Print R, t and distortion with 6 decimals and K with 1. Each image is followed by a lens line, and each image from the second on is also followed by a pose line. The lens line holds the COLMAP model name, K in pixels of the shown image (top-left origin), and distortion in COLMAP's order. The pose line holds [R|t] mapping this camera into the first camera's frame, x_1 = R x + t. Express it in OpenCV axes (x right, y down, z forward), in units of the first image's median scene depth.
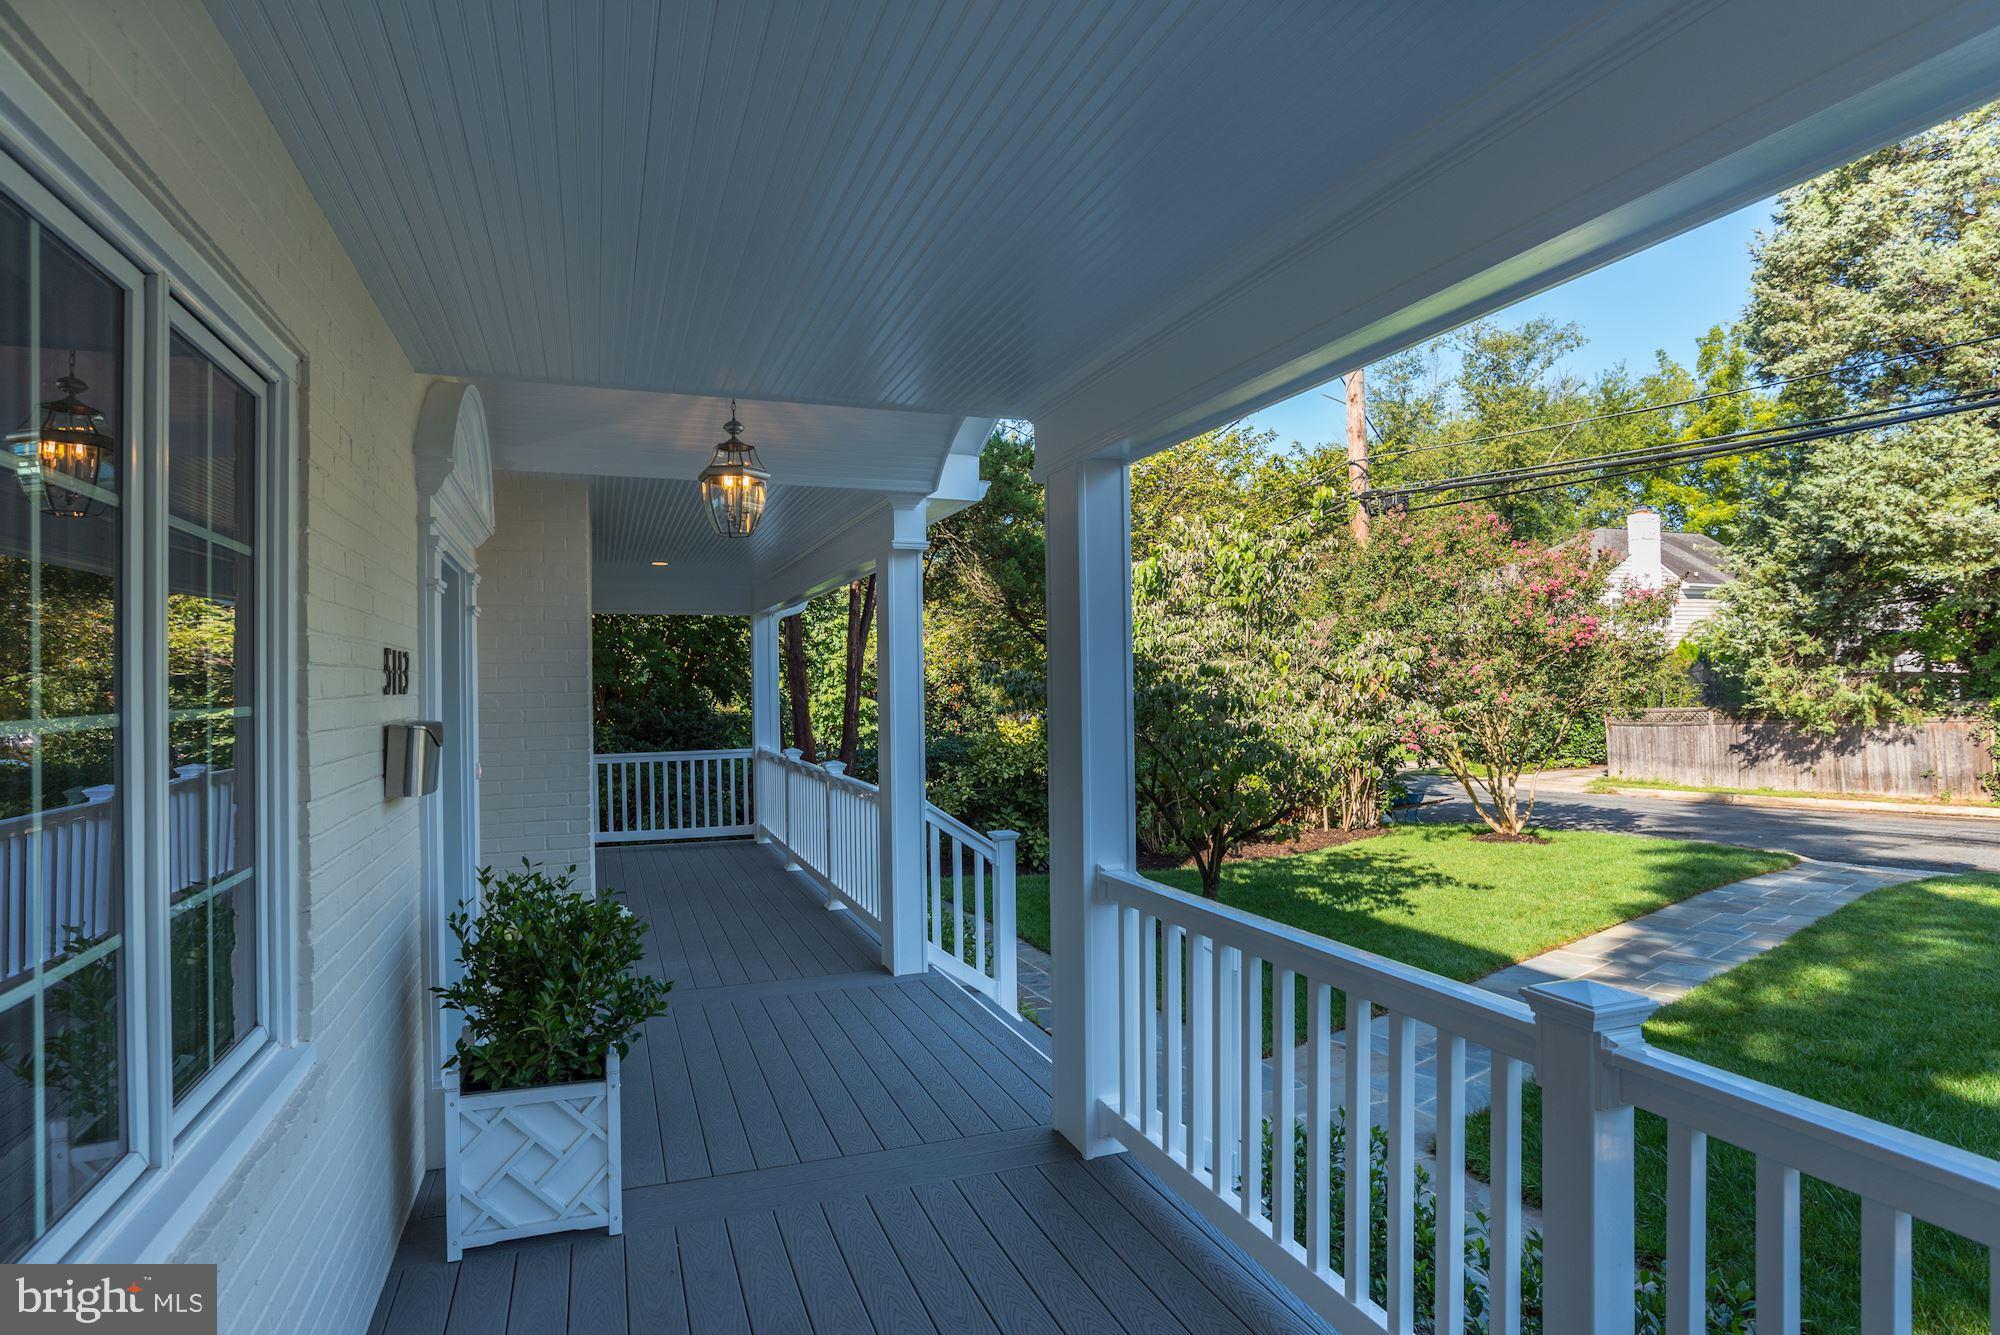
lens RADIAL K [[1063.8, 0, 994.5], [0, 1063.8, 667.0], [0, 0, 1]] dist [-0.048366, 0.017586]
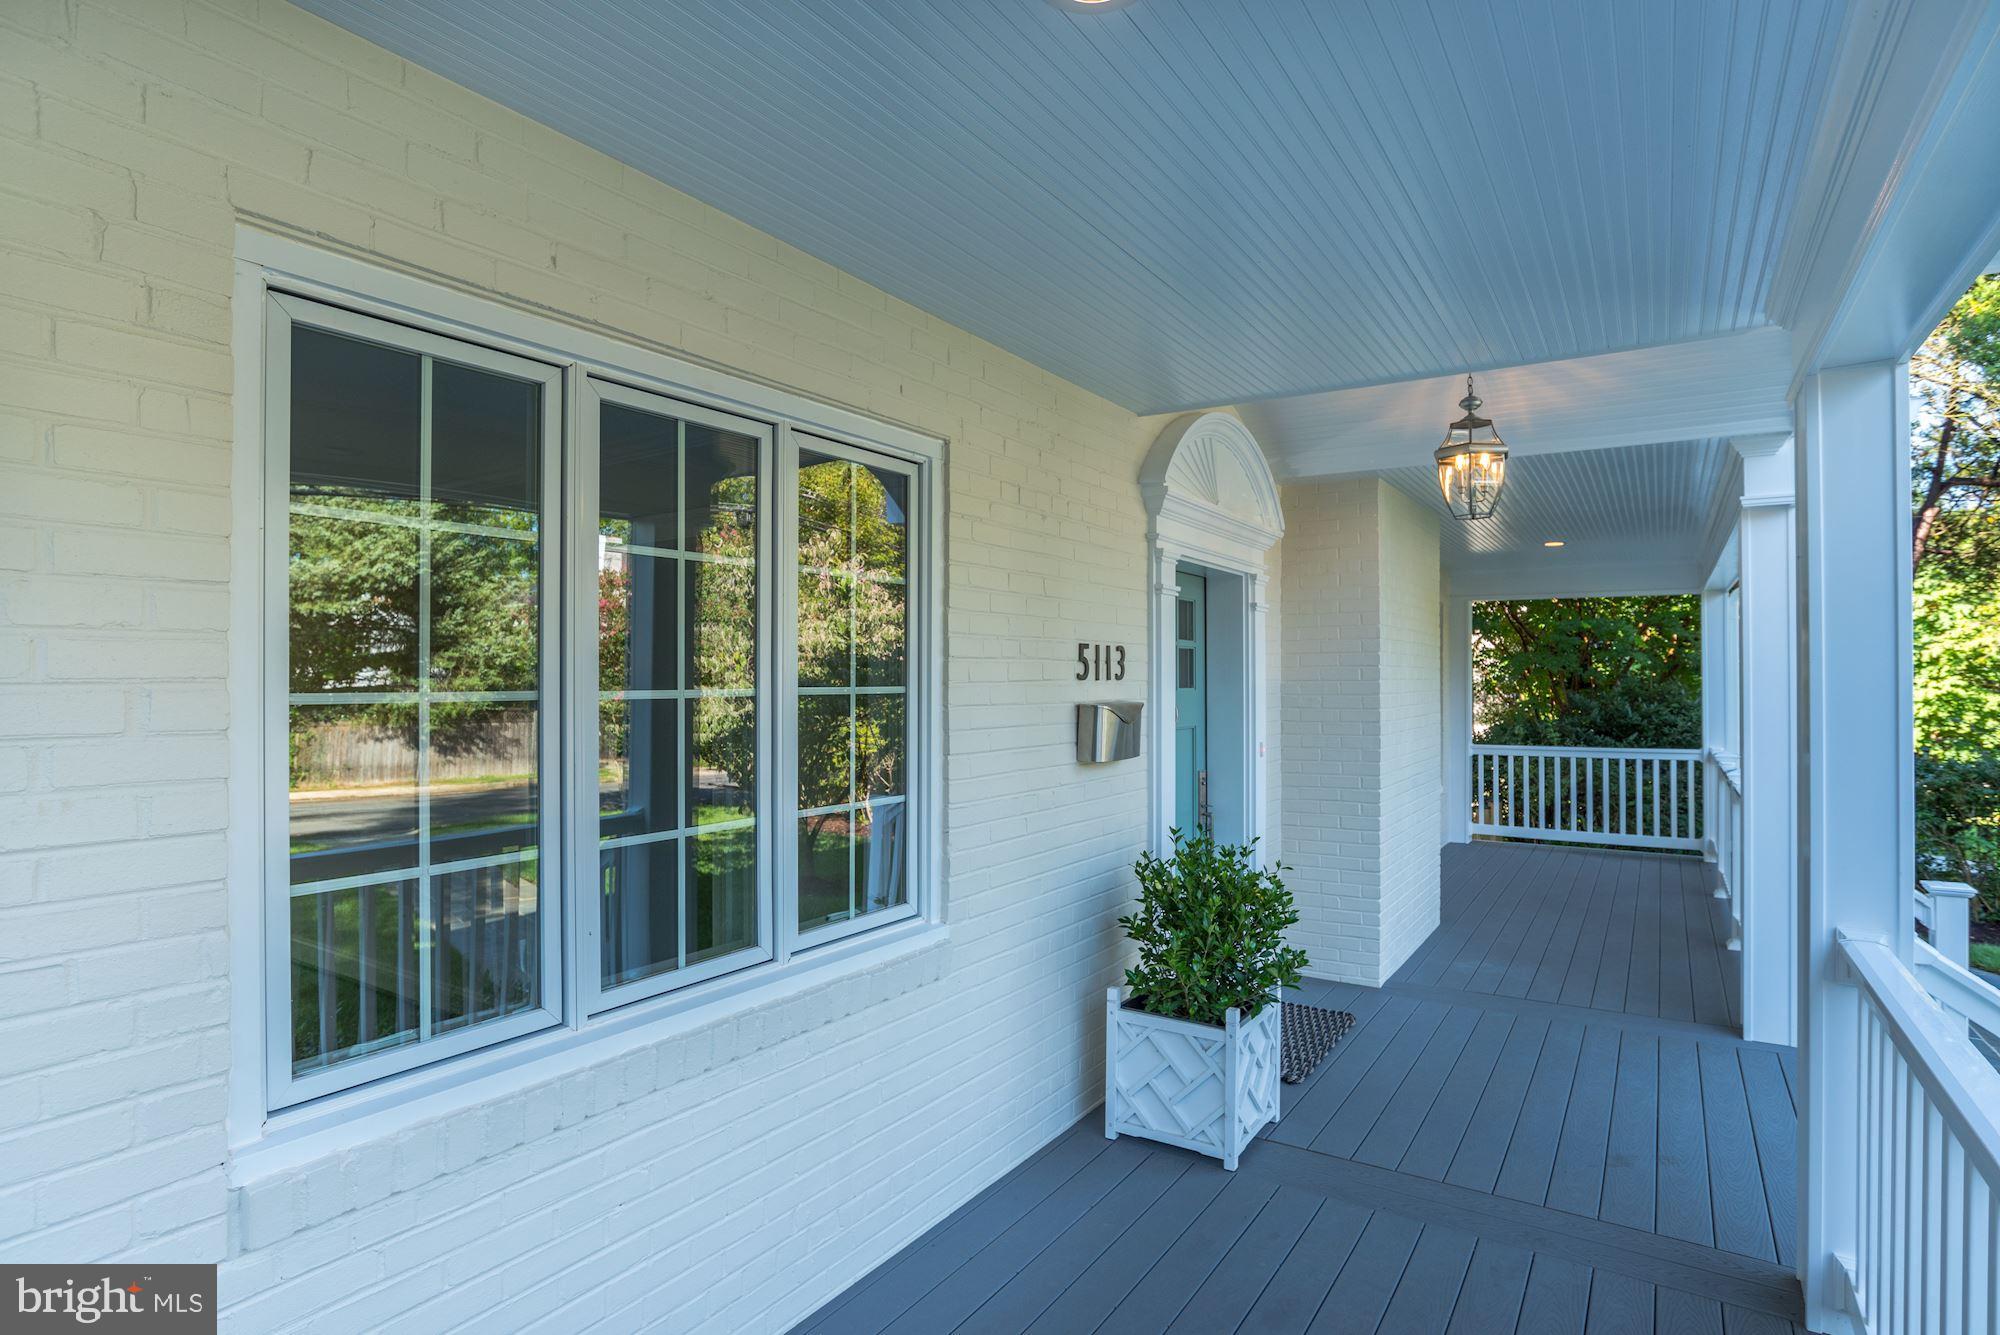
lens RADIAL K [[1063.8, 0, 985.7], [0, 1063.8, 666.4], [0, 0, 1]] dist [-0.048366, 0.017586]
pose [[0.589500, 0.004164, -0.807757, 0.258474], [0.004858, 0.999950, 0.008700, -0.001243], [0.807754, -0.009053, 0.589451, 0.094730]]
